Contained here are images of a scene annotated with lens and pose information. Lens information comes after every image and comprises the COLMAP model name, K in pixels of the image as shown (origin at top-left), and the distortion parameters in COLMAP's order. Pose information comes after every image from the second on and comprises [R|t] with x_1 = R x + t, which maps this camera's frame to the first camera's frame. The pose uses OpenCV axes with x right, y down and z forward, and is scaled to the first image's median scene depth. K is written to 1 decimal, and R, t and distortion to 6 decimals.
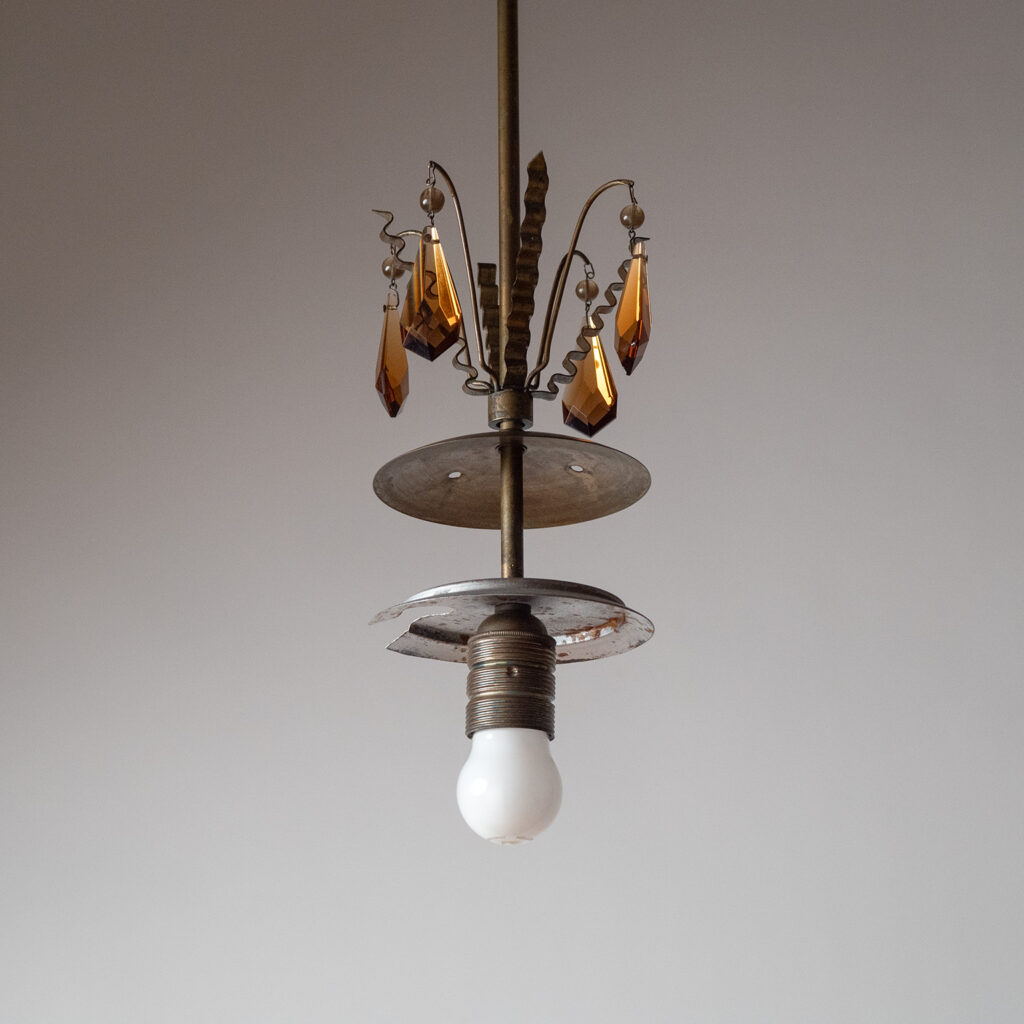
lens RADIAL K [[2120.7, 0, 512.0], [0, 2120.7, 512.0], [0, 0, 1]] dist [-0.298126, -0.065467]
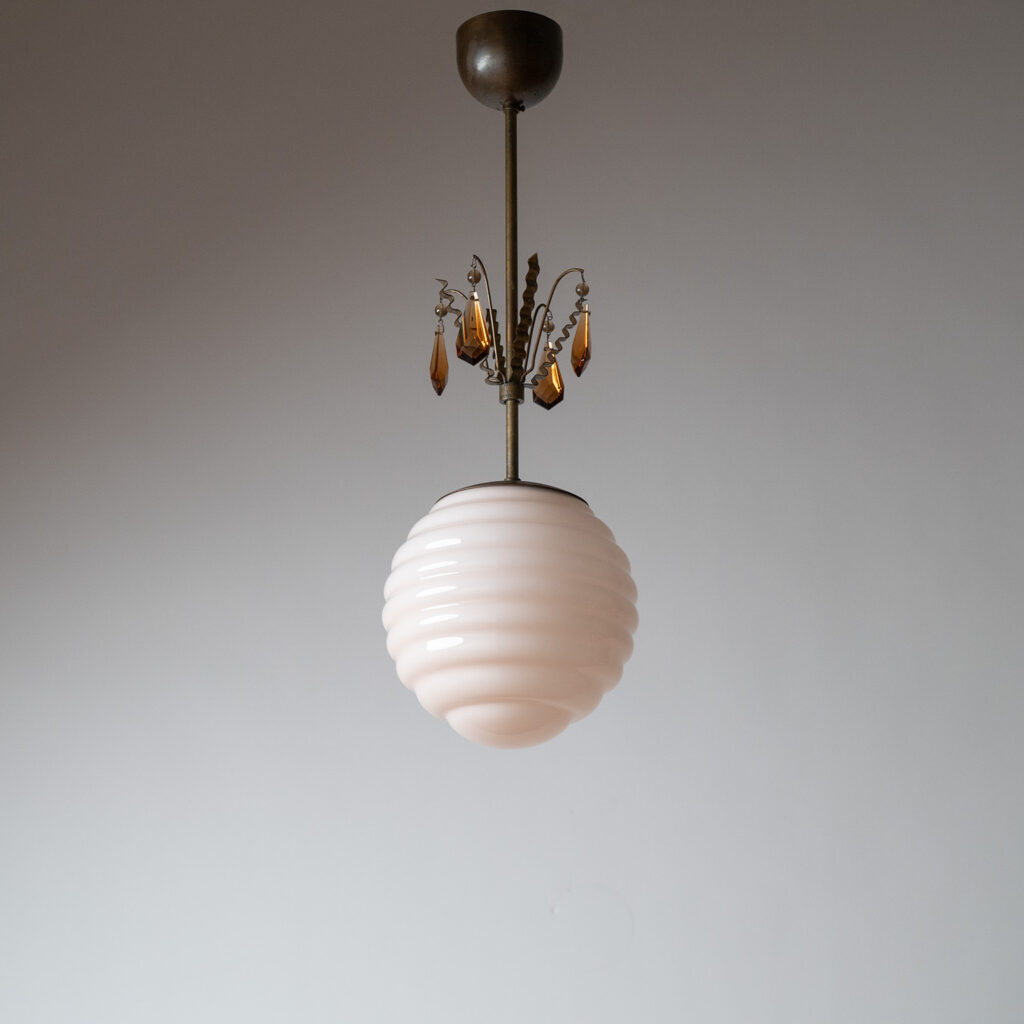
lens RADIAL K [[1960.5, 0, 512.0], [0, 1960.5, 512.0], [0, 0, 1]] dist [-0.570946, -0.009457]
pose [[0.994919, 0.026969, 0.097001, -0.158373], [-0.028497, 0.999490, 0.014405, 0.027991], [-0.096563, -0.017096, 0.995180, -0.651165]]
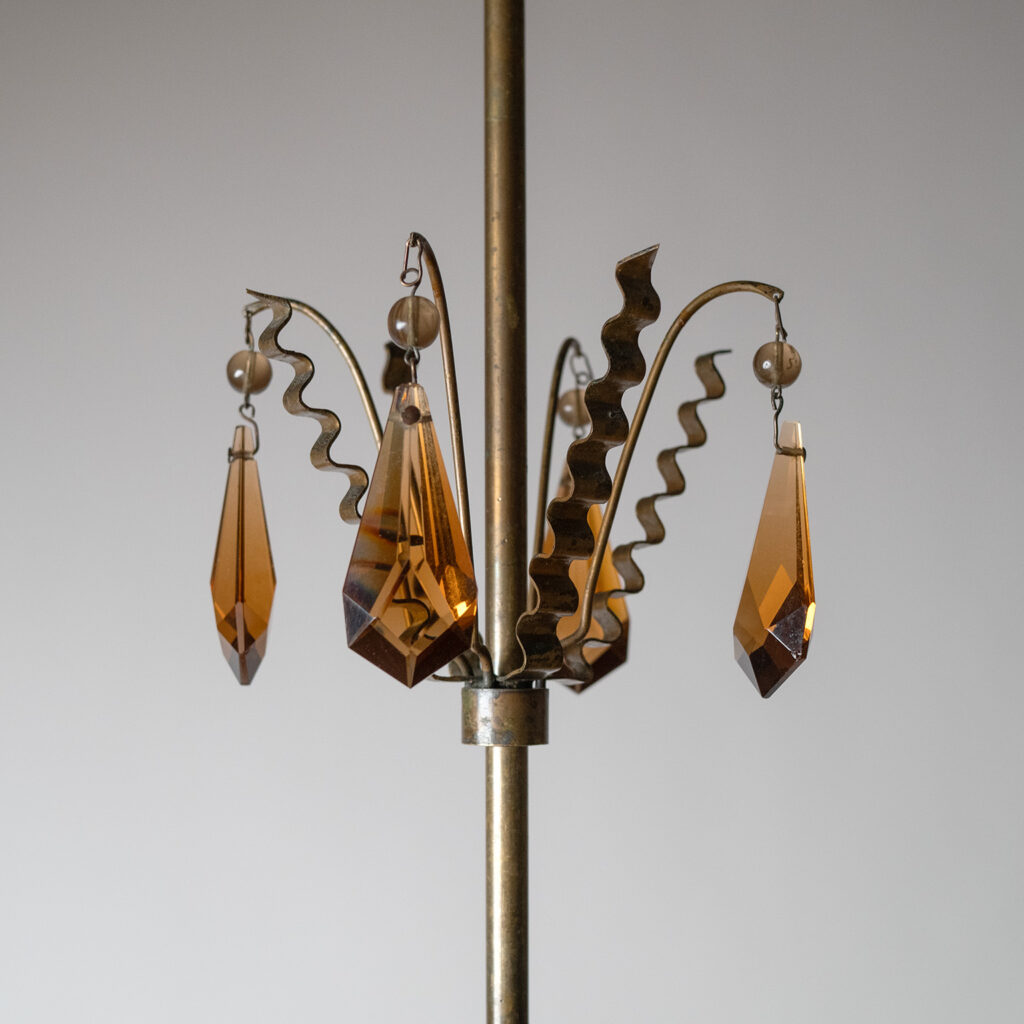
lens RADIAL K [[1944.7, 0, 512.0], [0, 1944.7, 512.0], [0, 0, 1]] dist [-0.027899, -0.070190]
pose [[0.954642, 0.025851, 0.296631, -0.141661], [-0.085225, 0.978267, 0.189025, -0.186979], [-0.285297, -0.205732, 0.936098, 0.565926]]
